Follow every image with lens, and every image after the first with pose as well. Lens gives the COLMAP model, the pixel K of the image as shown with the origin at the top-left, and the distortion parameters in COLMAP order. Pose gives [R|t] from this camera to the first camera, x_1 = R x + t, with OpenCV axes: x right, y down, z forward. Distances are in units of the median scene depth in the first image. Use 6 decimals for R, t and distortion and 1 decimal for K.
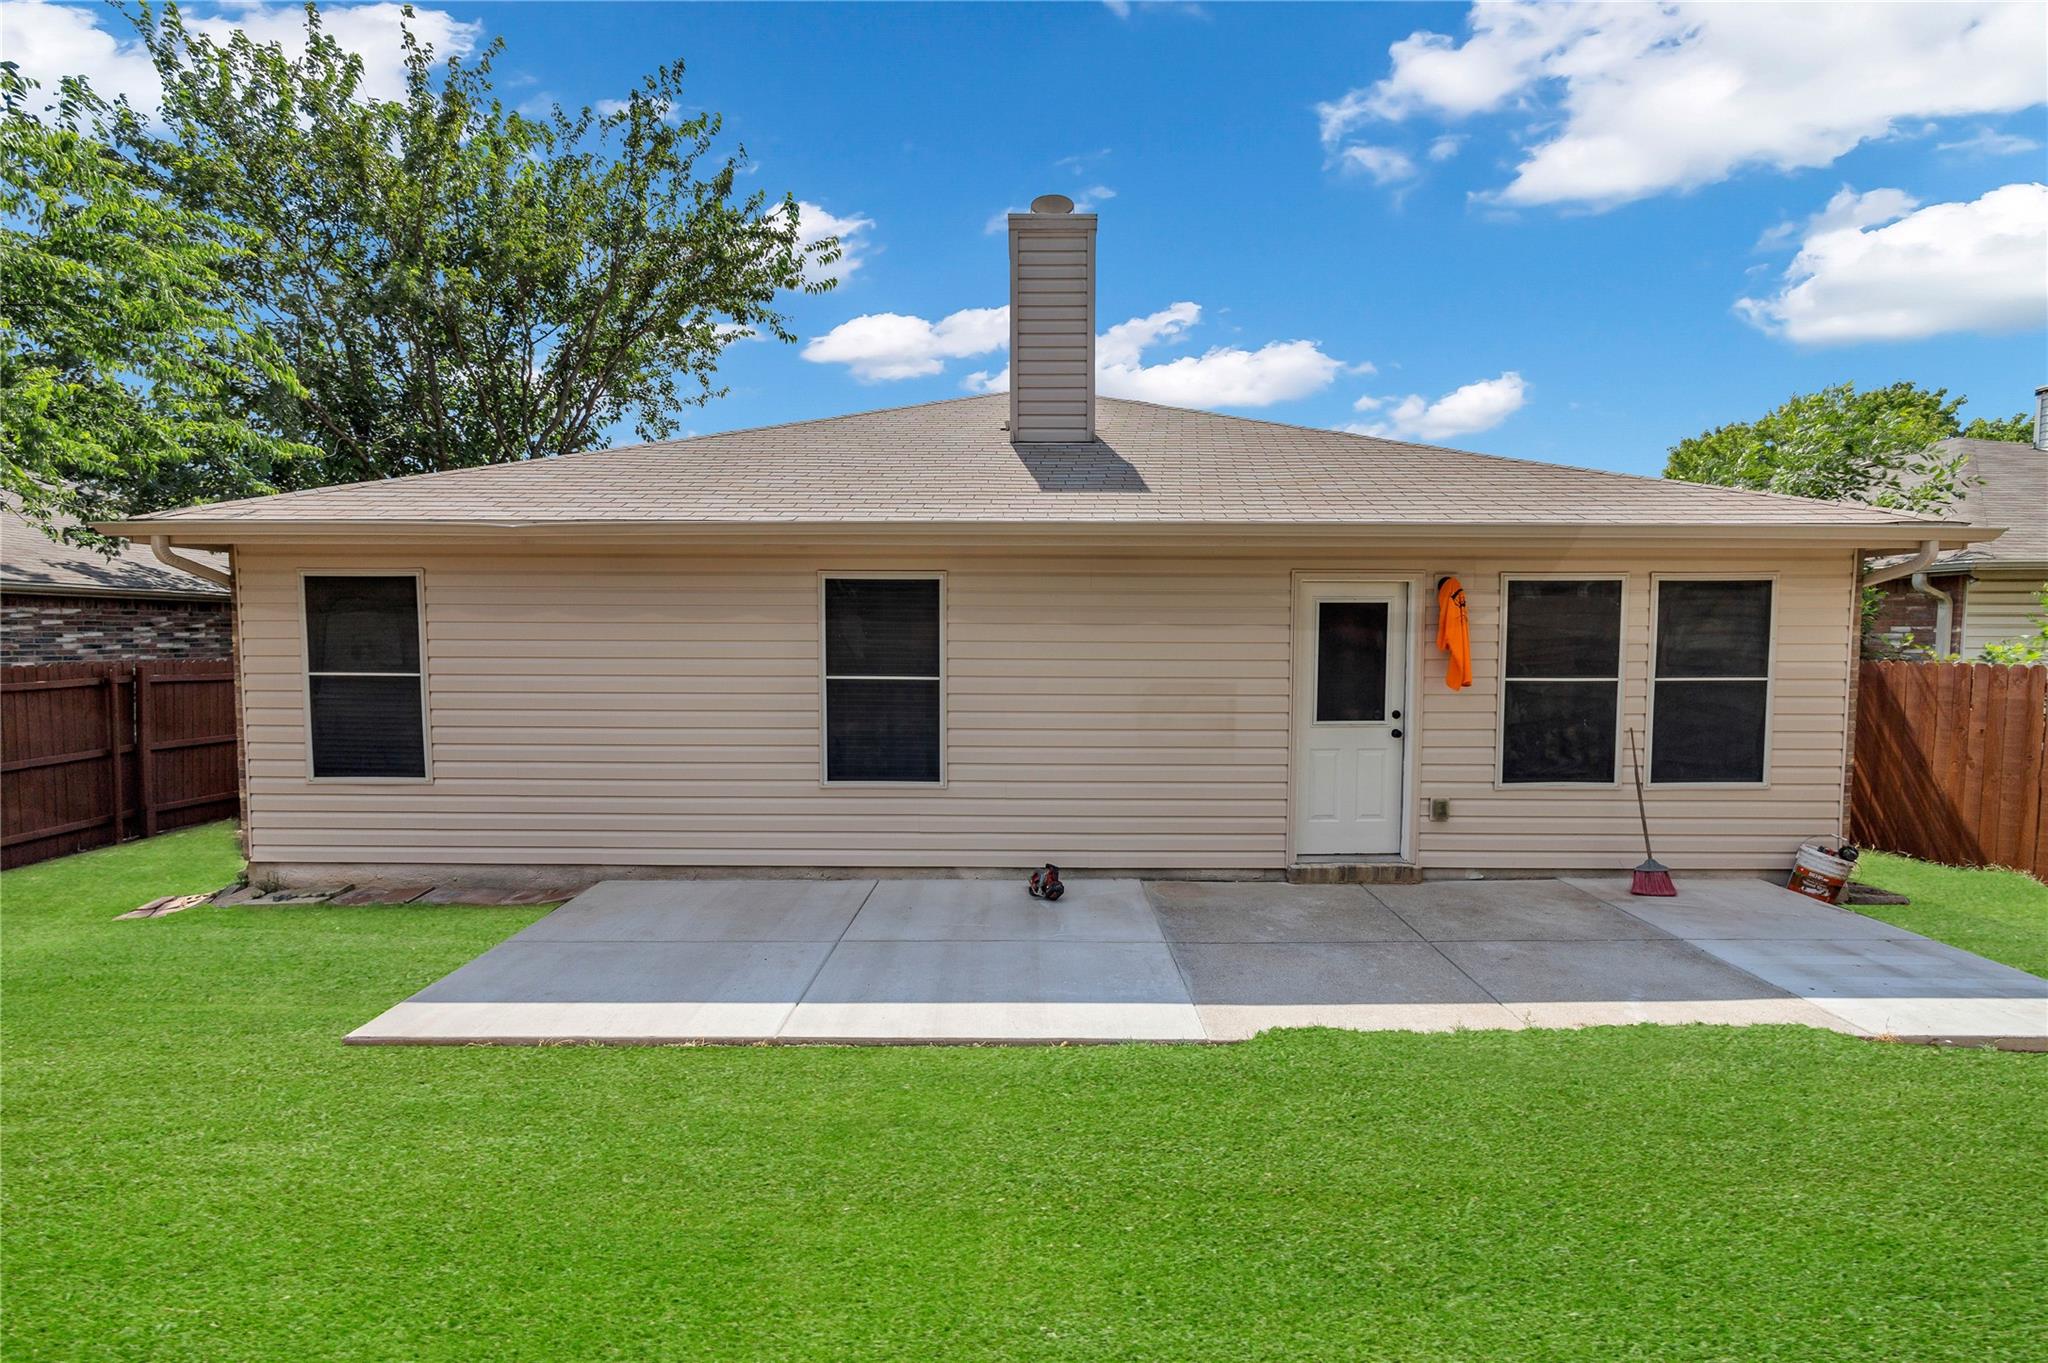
lens RADIAL K [[885.1, 0, 1029.1], [0, 885.1, 671.9], [0, 0, 1]] dist [-0.004263, -0.000141]
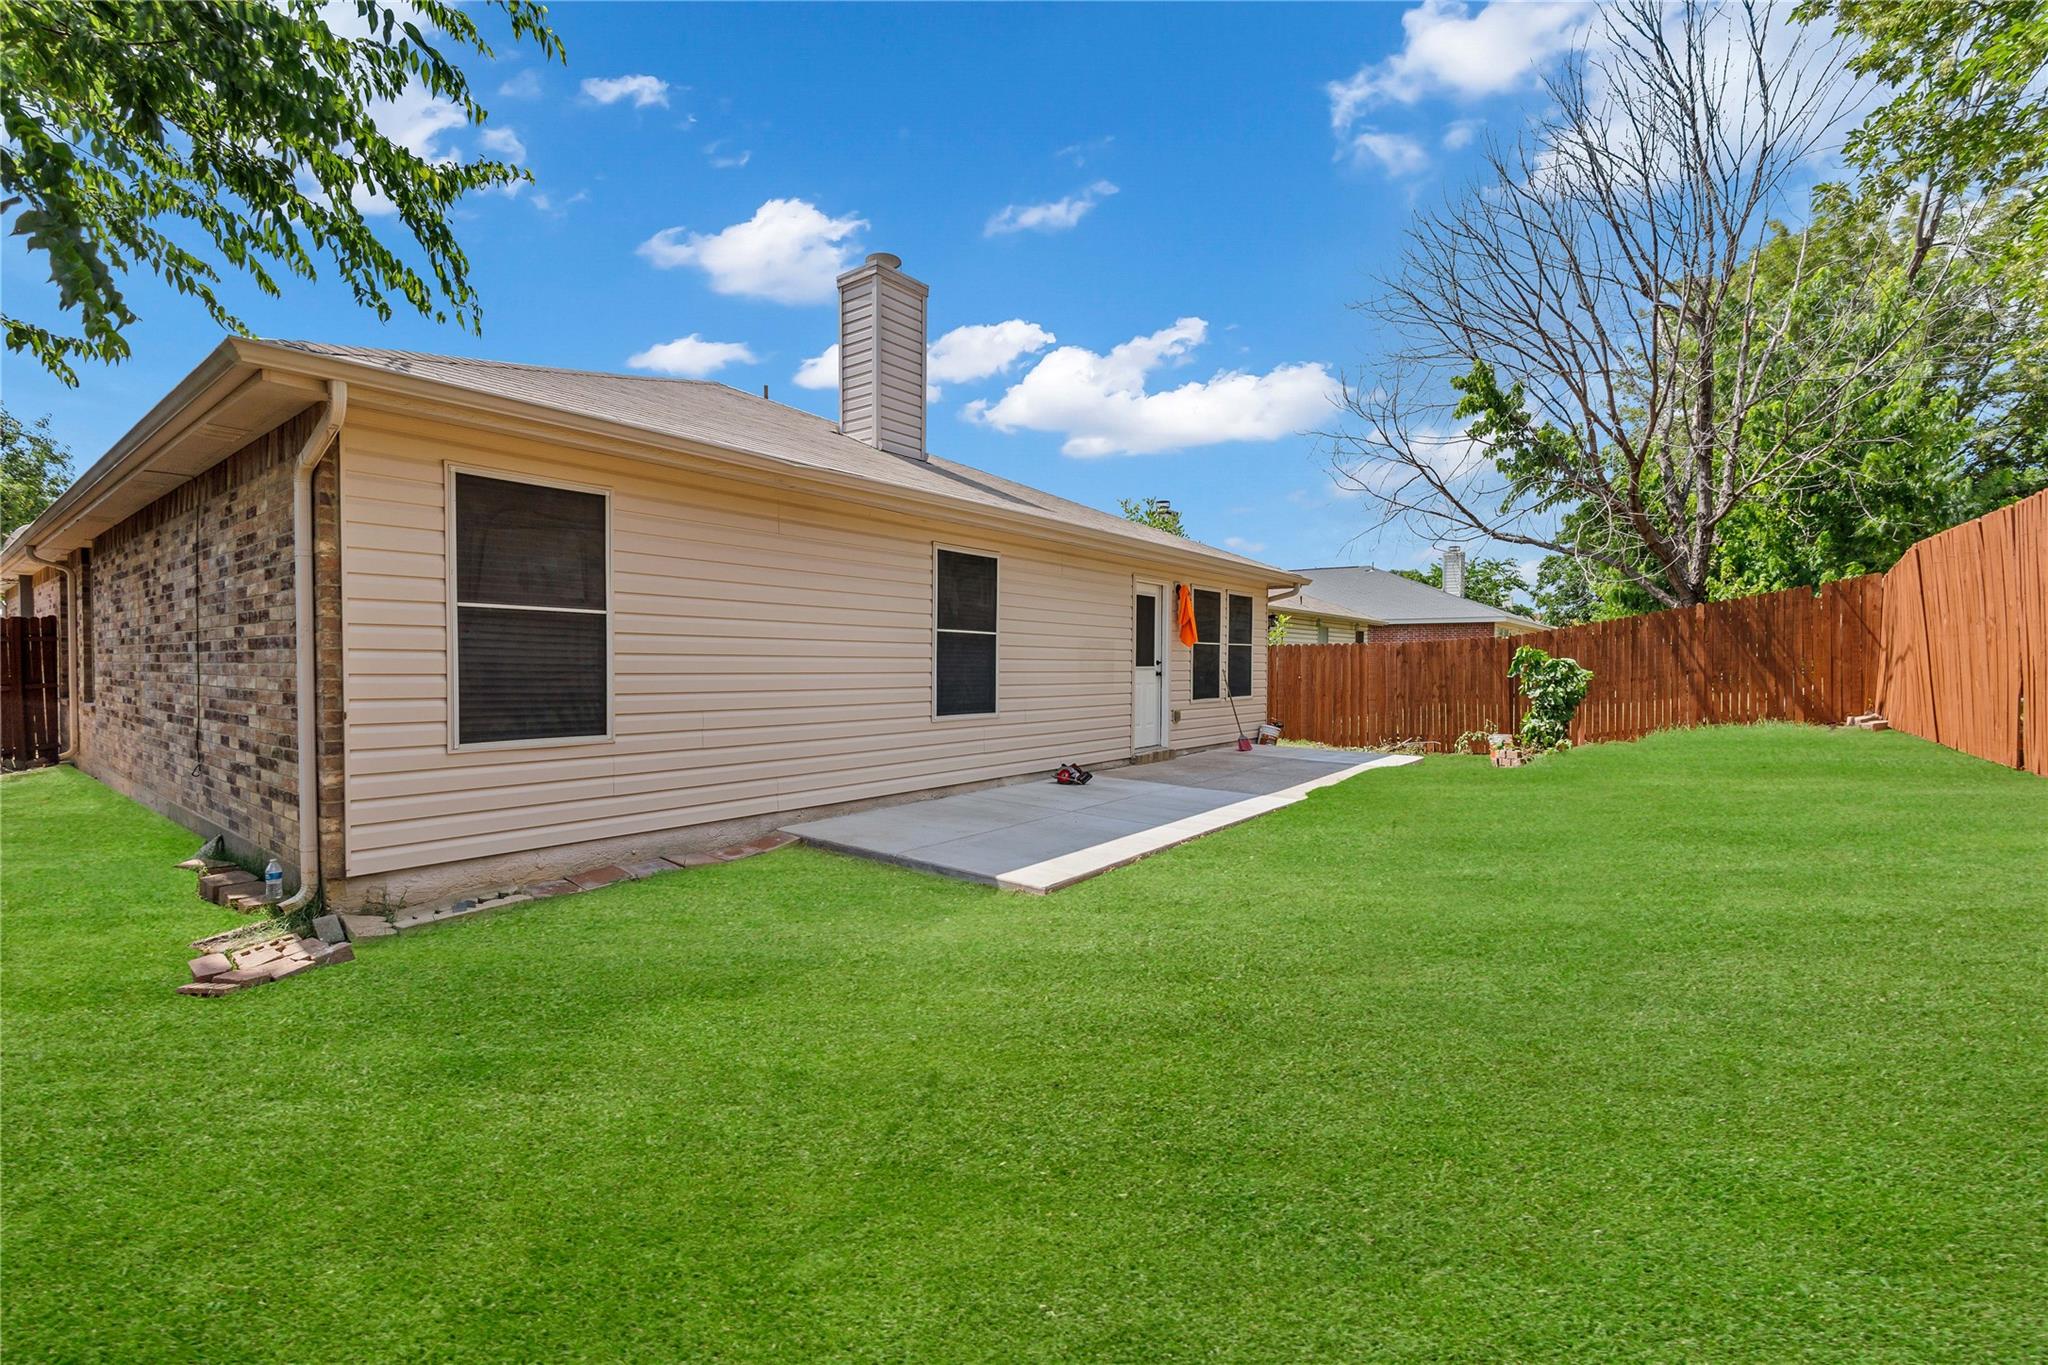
lens RADIAL K [[885.1, 0, 1026.7], [0, 885.1, 679.6], [0, 0, 1]] dist [-0.004263, -0.000141]
pose [[0.606385, -0.013855, 0.795050, -1.117100], [0.033717, 0.999397, -0.008300, 0.087747], [-0.794456, 0.031839, 0.606487, 0.167338]]
